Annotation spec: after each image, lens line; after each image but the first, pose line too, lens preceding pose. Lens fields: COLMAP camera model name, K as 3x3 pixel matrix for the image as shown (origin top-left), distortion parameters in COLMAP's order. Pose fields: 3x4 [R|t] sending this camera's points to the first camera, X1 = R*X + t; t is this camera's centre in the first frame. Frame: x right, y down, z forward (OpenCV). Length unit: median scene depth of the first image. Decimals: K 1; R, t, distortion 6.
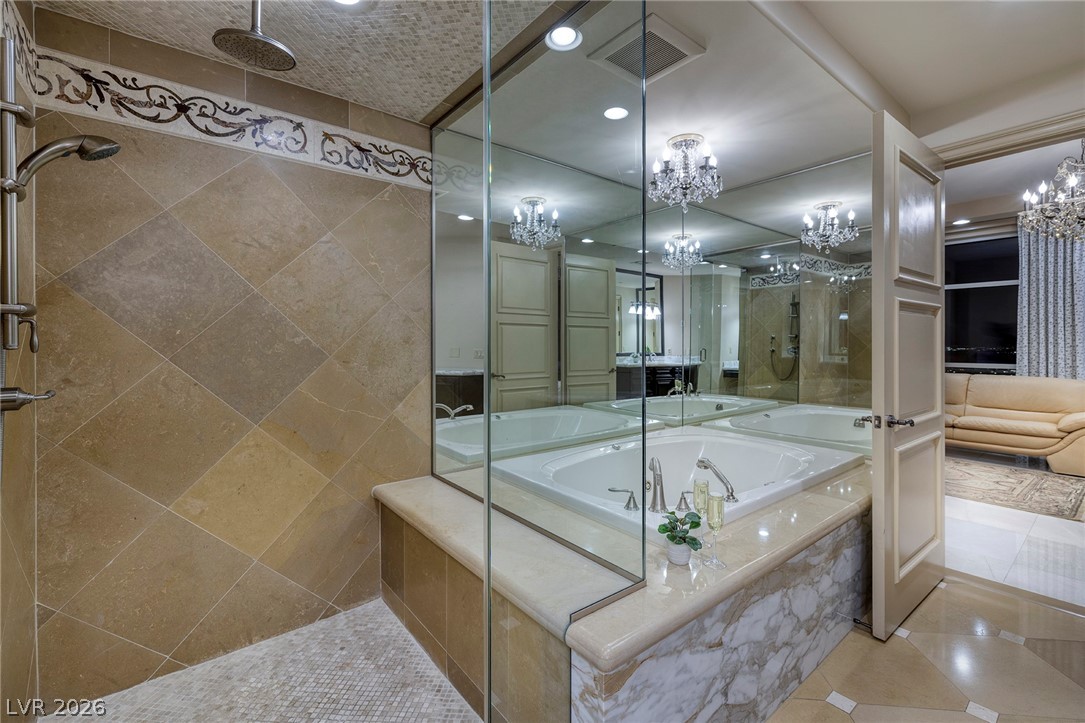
lens RADIAL K [[467.2, 0, 533.1], [0, 467.2, 345.0], [0, 0, 1]] dist [0.001187, 0.000119]
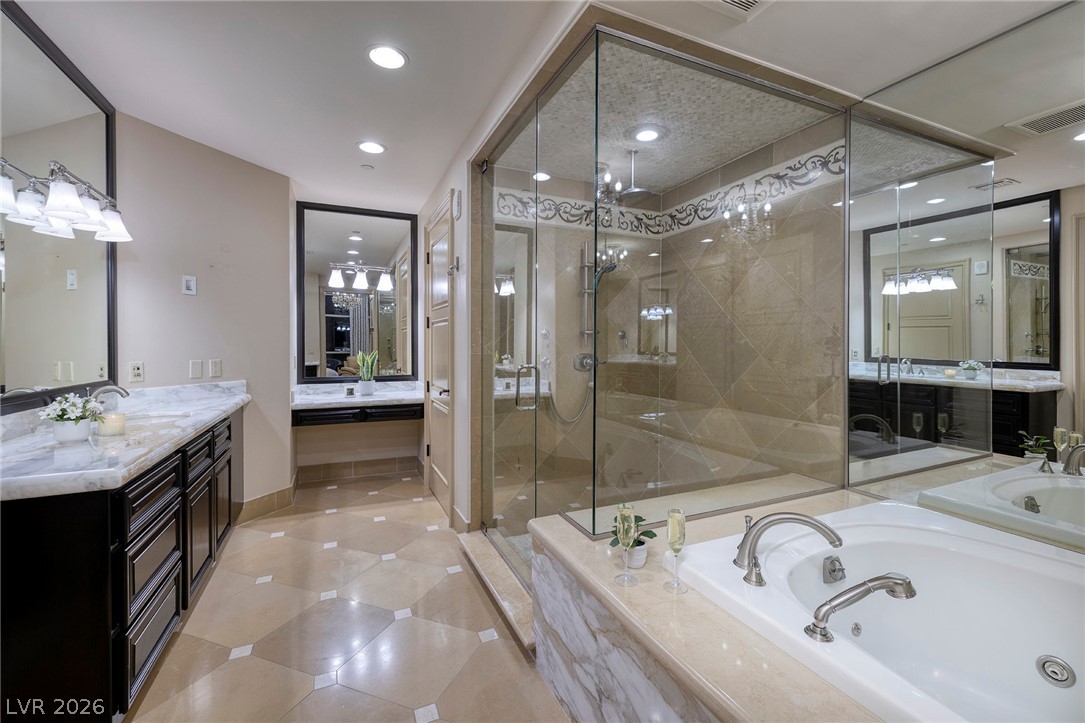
lens RADIAL K [[467.2, 0, 560.7], [0, 467.2, 343.8], [0, 0, 1]] dist [0.001187, 0.000119]
pose [[-0.214762, 0.004228, -0.976657, 0.977102], [-0.001171, 0.999989, 0.004587, -0.010829], [0.976666, 0.002129, -0.214754, 0.791492]]
